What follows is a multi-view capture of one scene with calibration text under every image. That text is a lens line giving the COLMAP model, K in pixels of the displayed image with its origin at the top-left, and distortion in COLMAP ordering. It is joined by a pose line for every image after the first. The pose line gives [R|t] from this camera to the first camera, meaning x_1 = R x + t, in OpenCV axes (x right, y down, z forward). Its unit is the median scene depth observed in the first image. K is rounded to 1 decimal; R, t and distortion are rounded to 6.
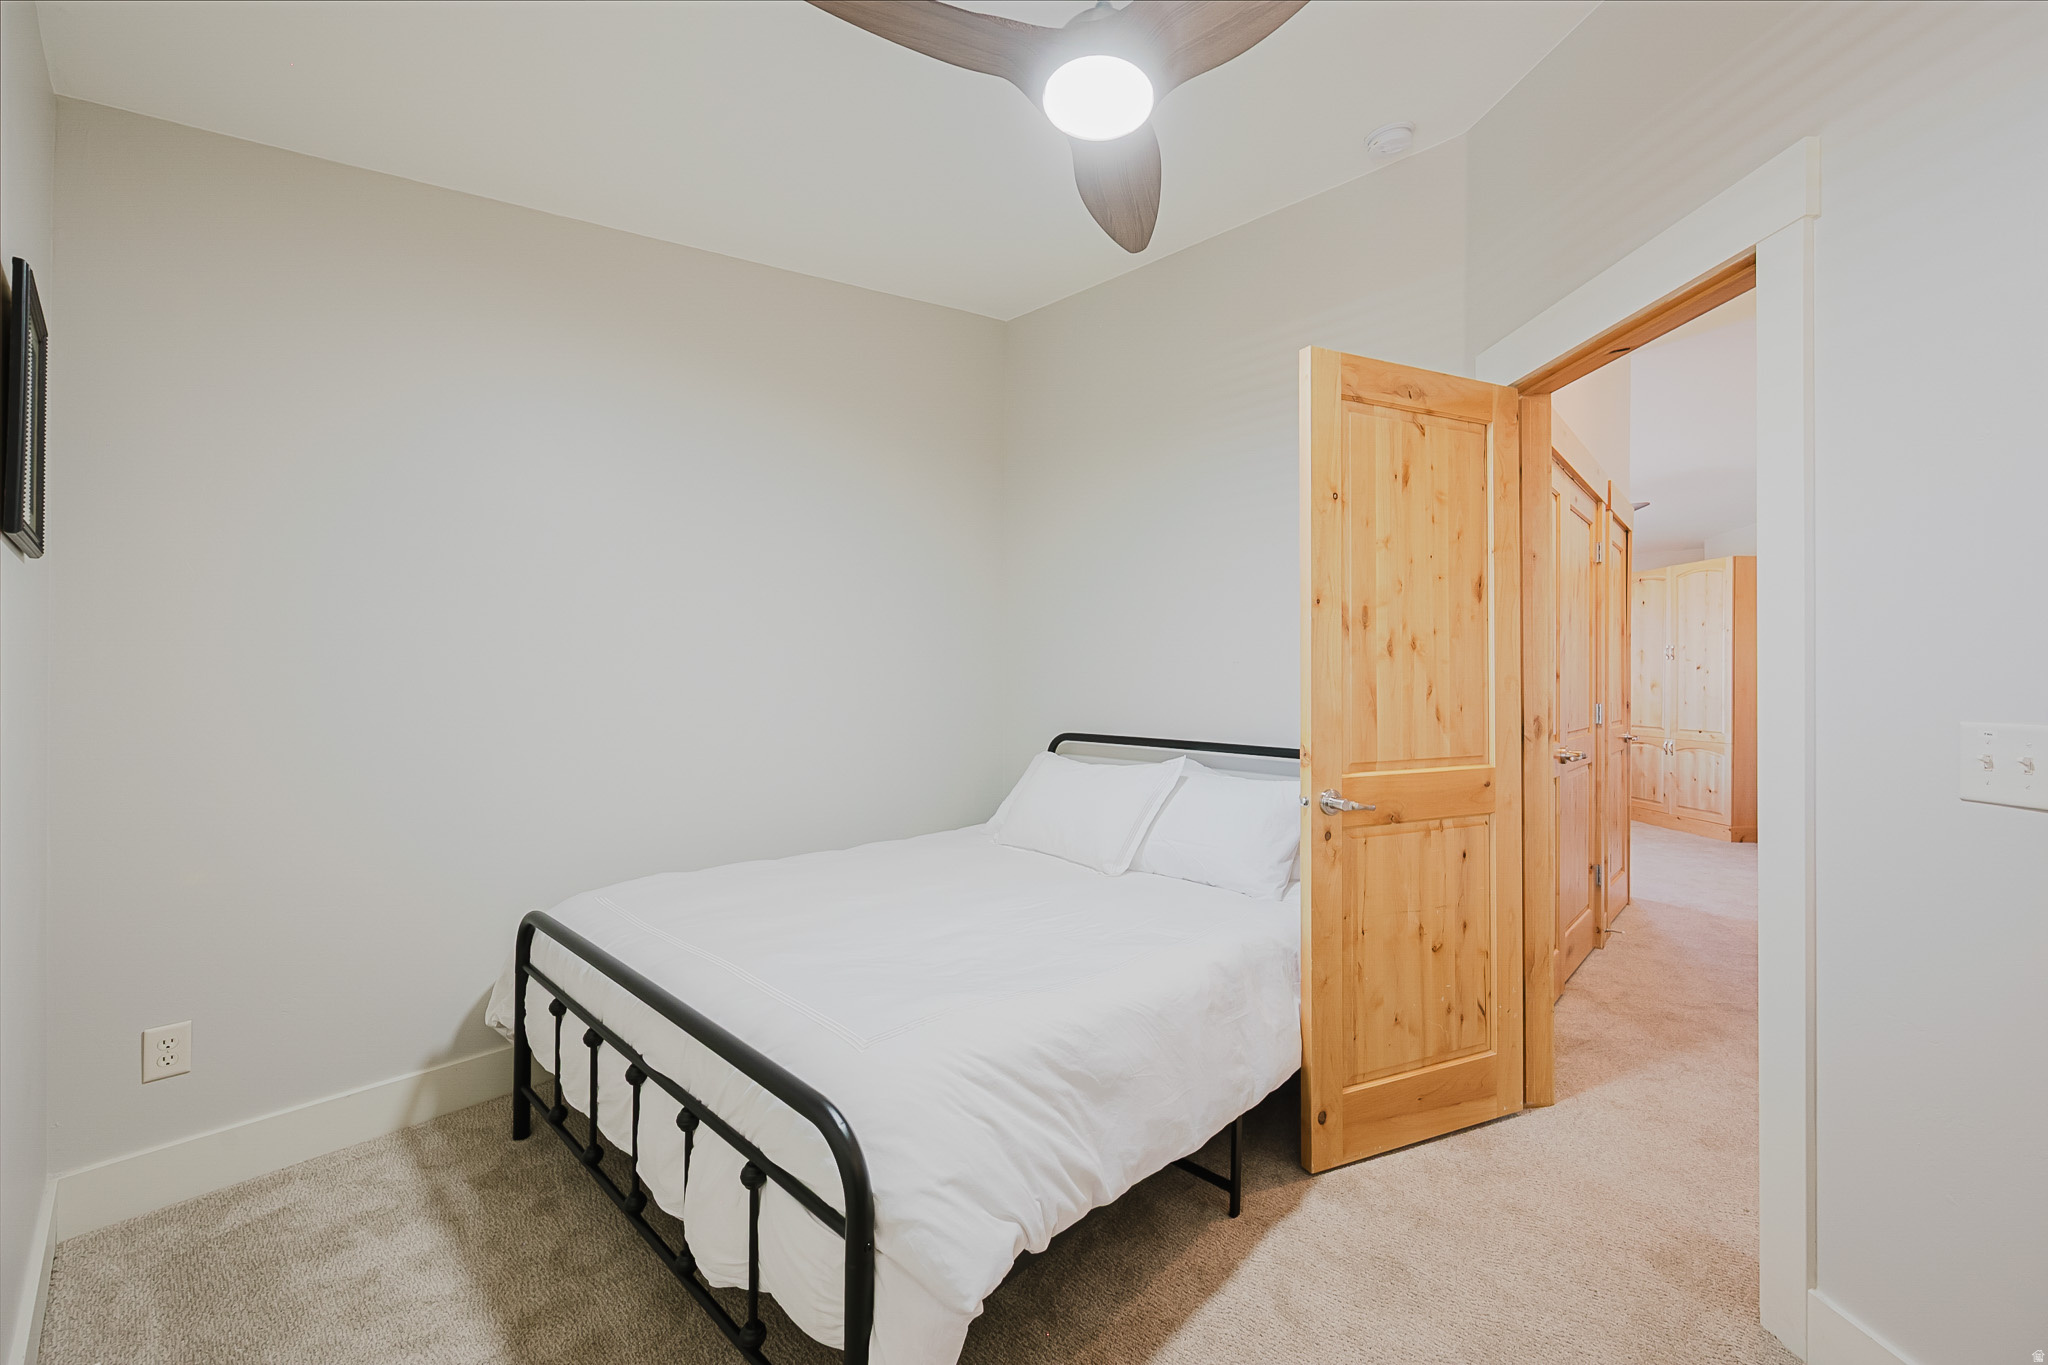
lens RADIAL K [[809.6, 0, 1022.9], [0, 809.6, 681.5], [0, 0, 1]] dist [-0.001859, 0.001009]
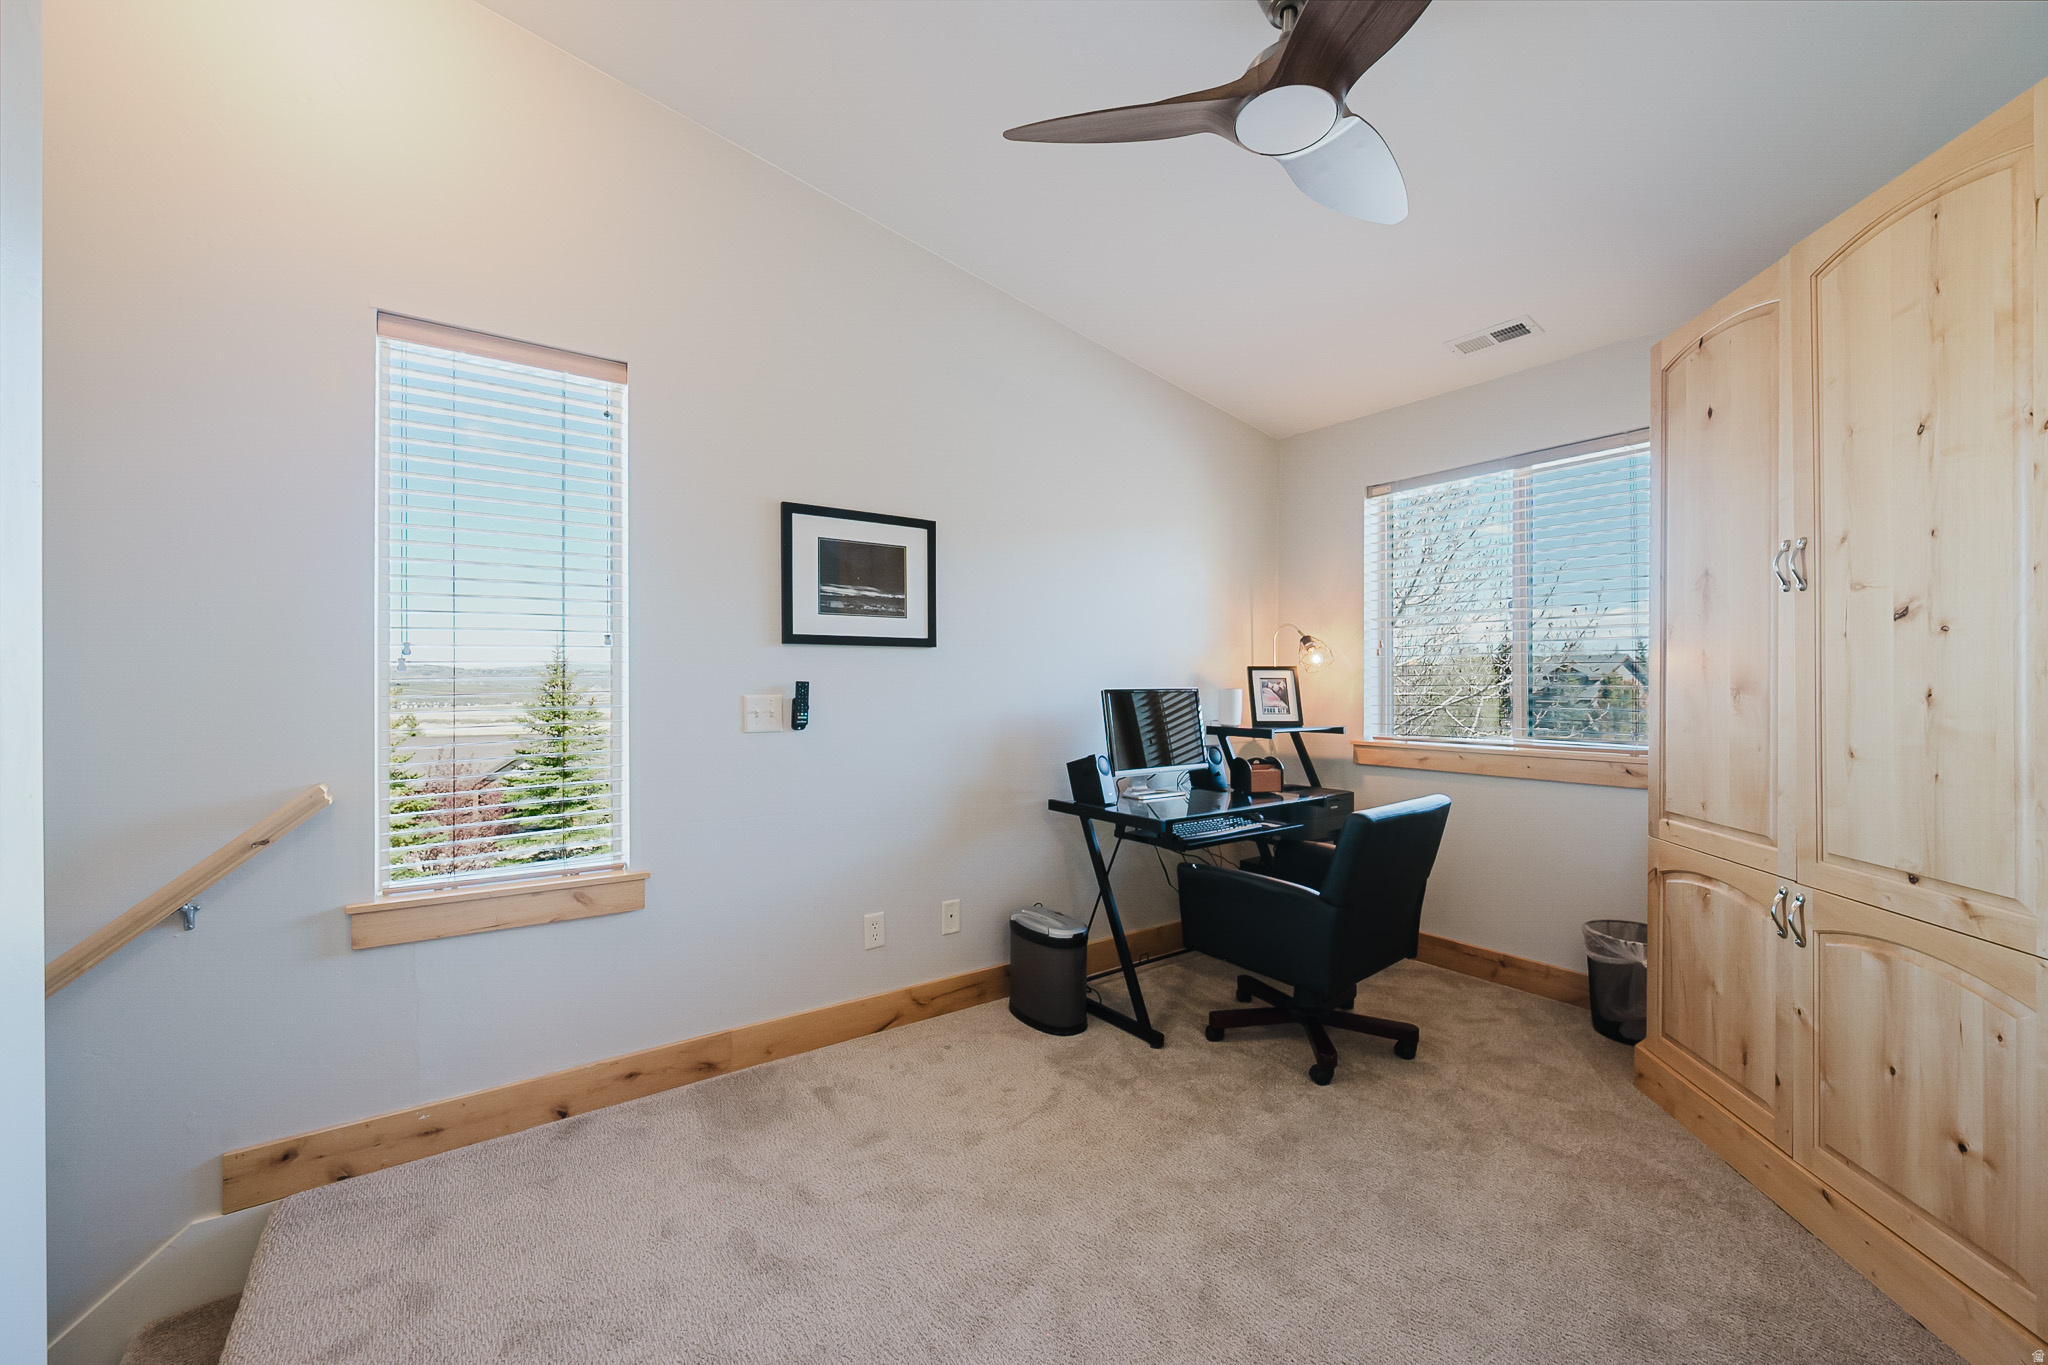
lens RADIAL K [[809.6, 0, 1019.0], [0, 809.6, 685.0], [0, 0, 1]] dist [-0.001859, 0.001009]
pose [[0.980839, -0.008101, -0.194652, 0.611637], [0.007832, 0.999967, -0.002149, 0.003070], [0.194663, 0.000584, 0.980870, 0.698342]]
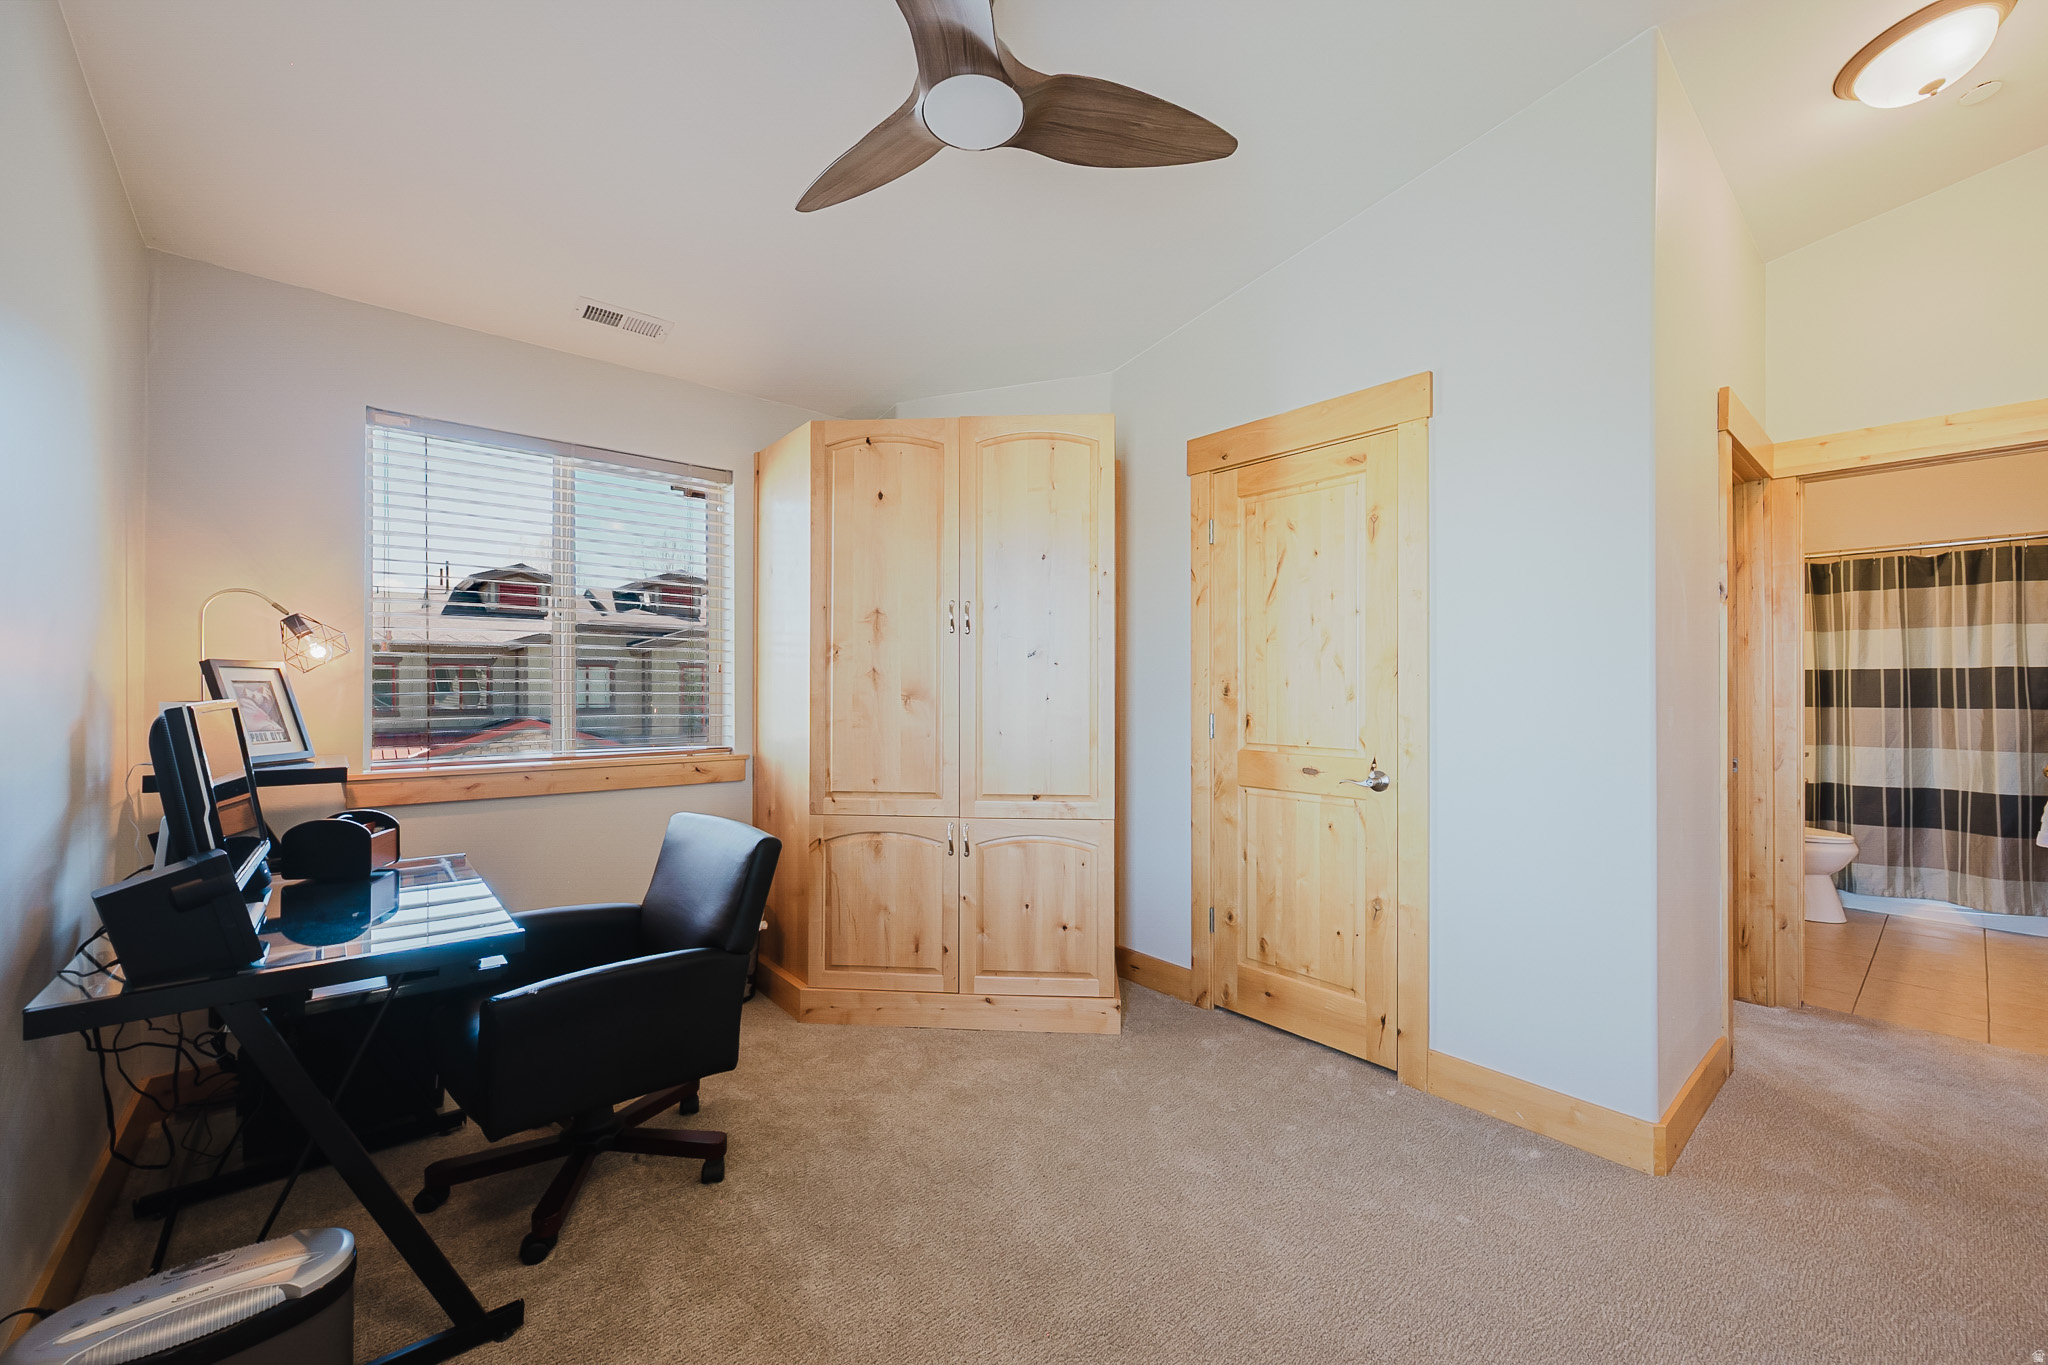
lens RADIAL K [[809.6, 0, 1028.0], [0, 809.6, 684.8], [0, 0, 1]] dist [-0.001859, 0.001009]
pose [[0.103484, -0.003795, 0.994624, 0.384033], [-0.000216, 0.999993, 0.003838, -0.001650], [-0.994631, -0.000612, 0.103483, 0.940835]]
